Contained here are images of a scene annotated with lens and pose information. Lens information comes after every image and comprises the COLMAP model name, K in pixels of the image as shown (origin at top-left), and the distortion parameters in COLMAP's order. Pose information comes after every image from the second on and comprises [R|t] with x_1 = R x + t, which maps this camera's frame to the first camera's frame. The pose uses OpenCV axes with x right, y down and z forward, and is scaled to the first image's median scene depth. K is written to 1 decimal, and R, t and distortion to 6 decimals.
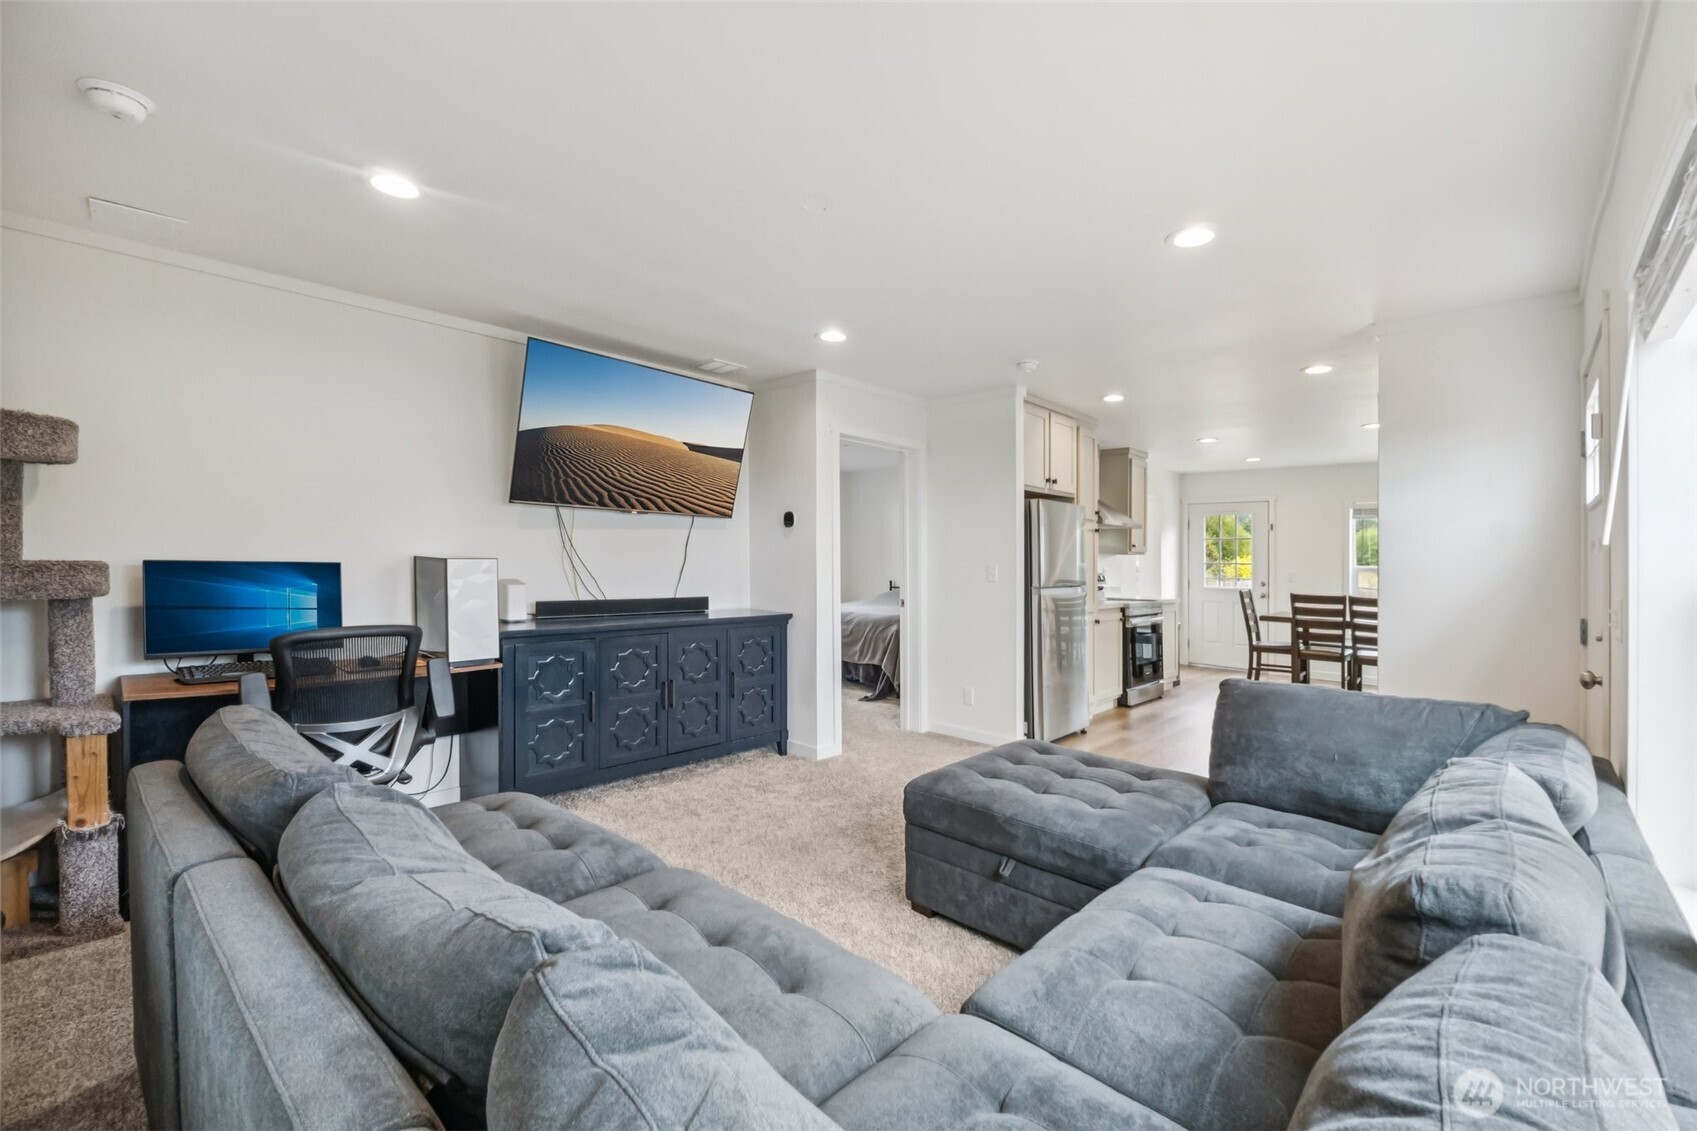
lens RADIAL K [[734.3, 0, 840.5], [0, 734.3, 556.2], [0, 0, 1]] dist [0.001509, 0.000625]
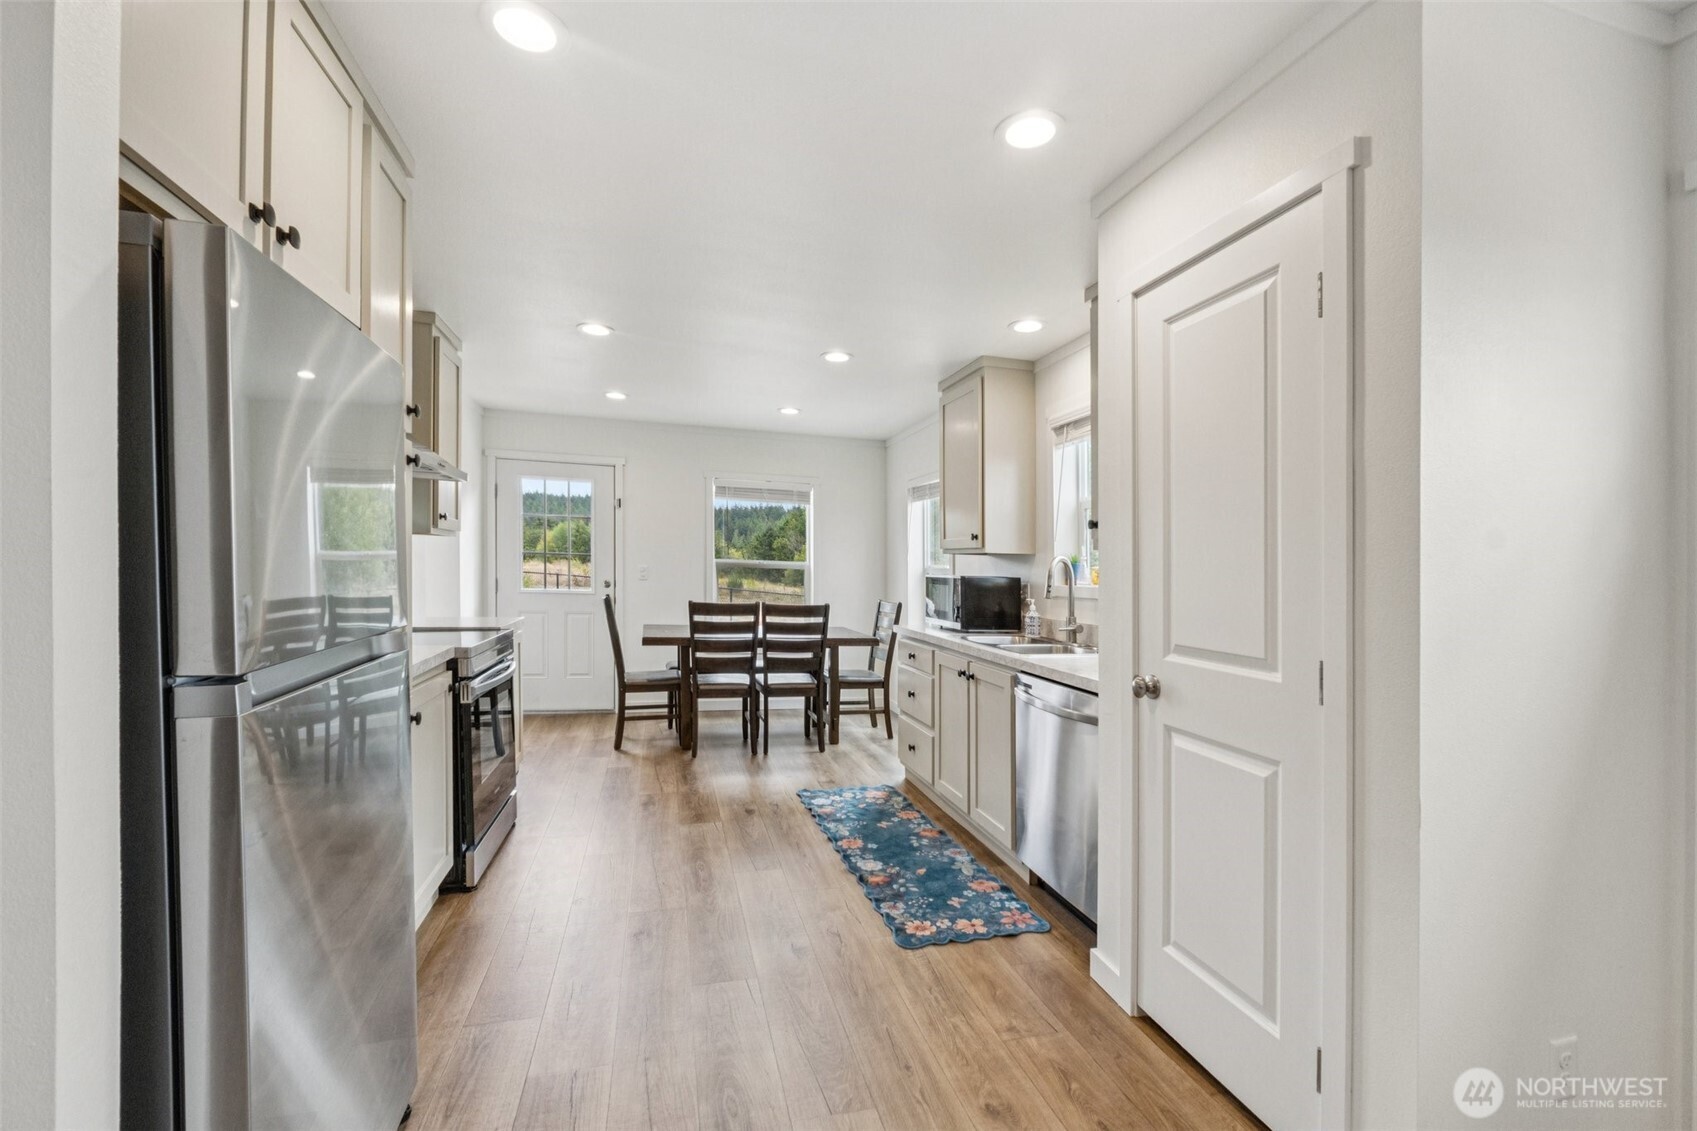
lens RADIAL K [[734.3, 0, 859.2], [0, 734.3, 574.8], [0, 0, 1]] dist [0.001509, 0.000625]
pose [[0.533861, -0.013885, 0.845458, 0.139056], [-0.022585, 0.999274, 0.030672, 0.003343], [-0.845271, -0.035470, 0.533160, 0.525877]]
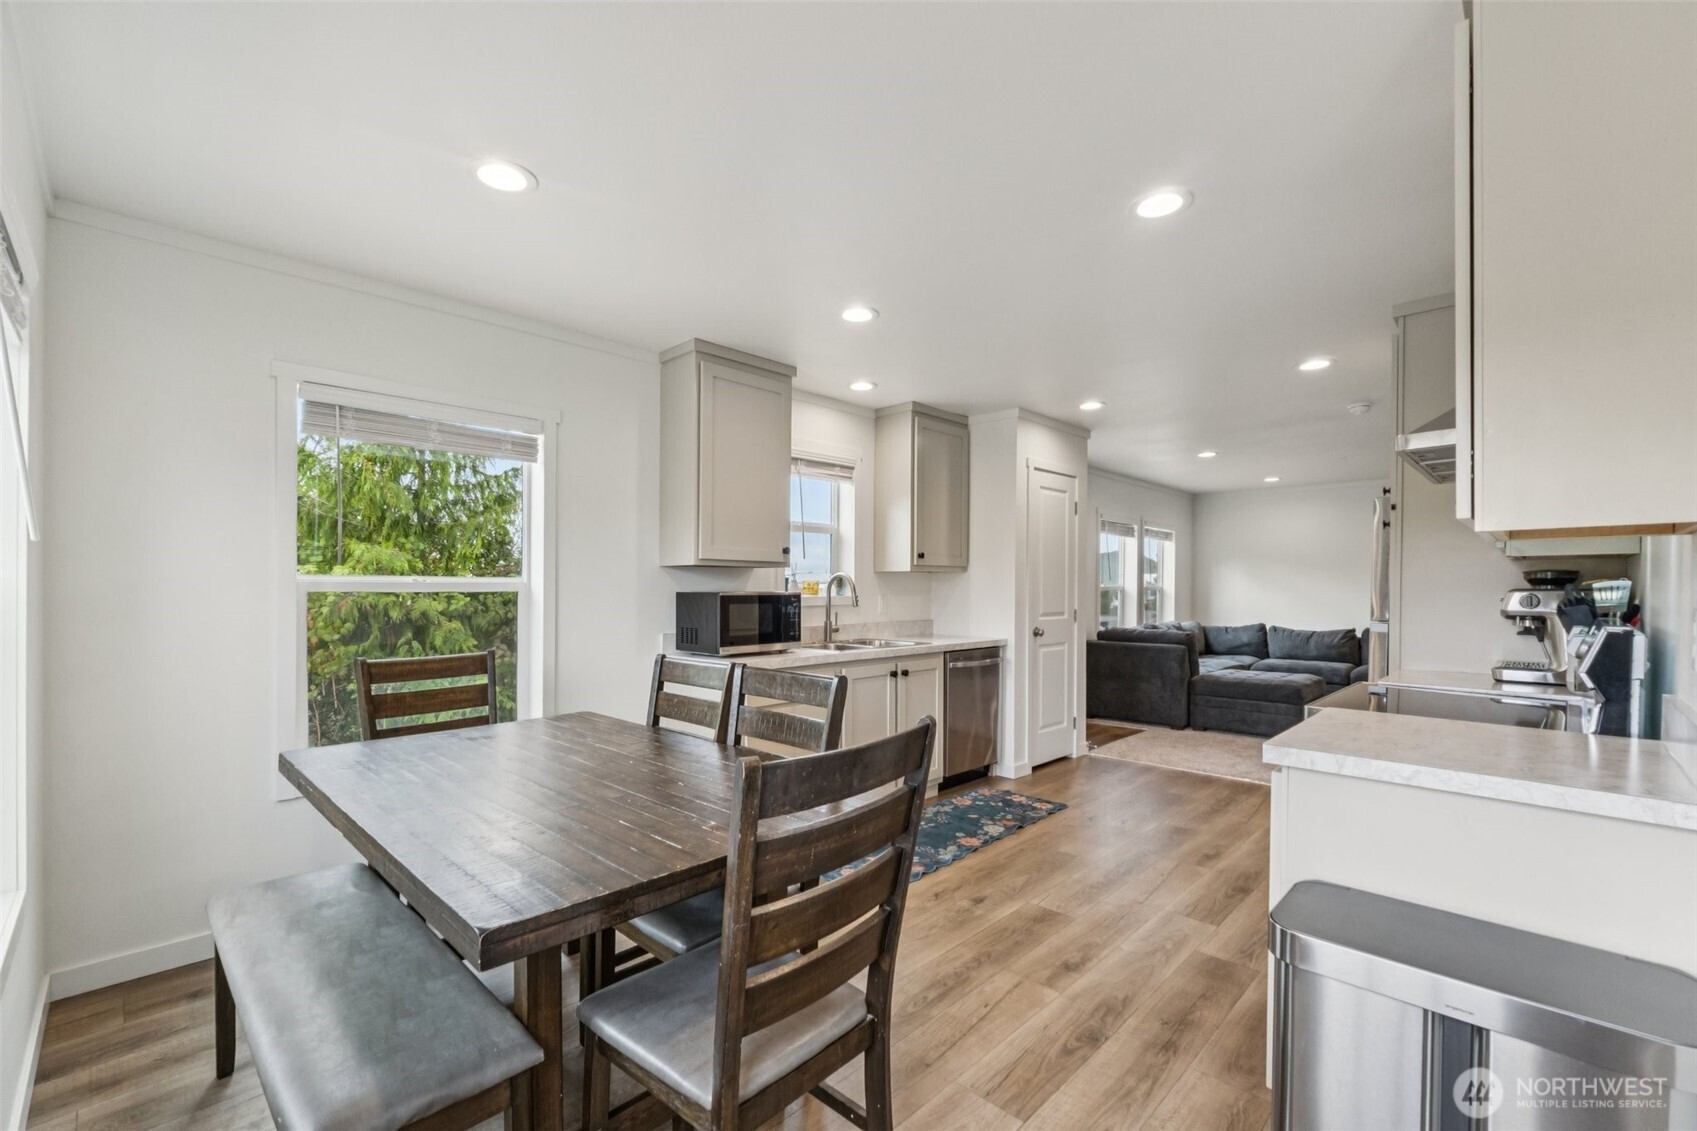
lens RADIAL K [[734.3, 0, 830.8], [0, 734.3, 616.1], [0, 0, 1]] dist [0.001509, 0.000625]
pose [[-0.999439, -0.020322, 0.026618, 0.609448], [-0.019482, 0.999316, 0.031444, 0.018709], [-0.027239, 0.030908, -0.999151, 1.270047]]
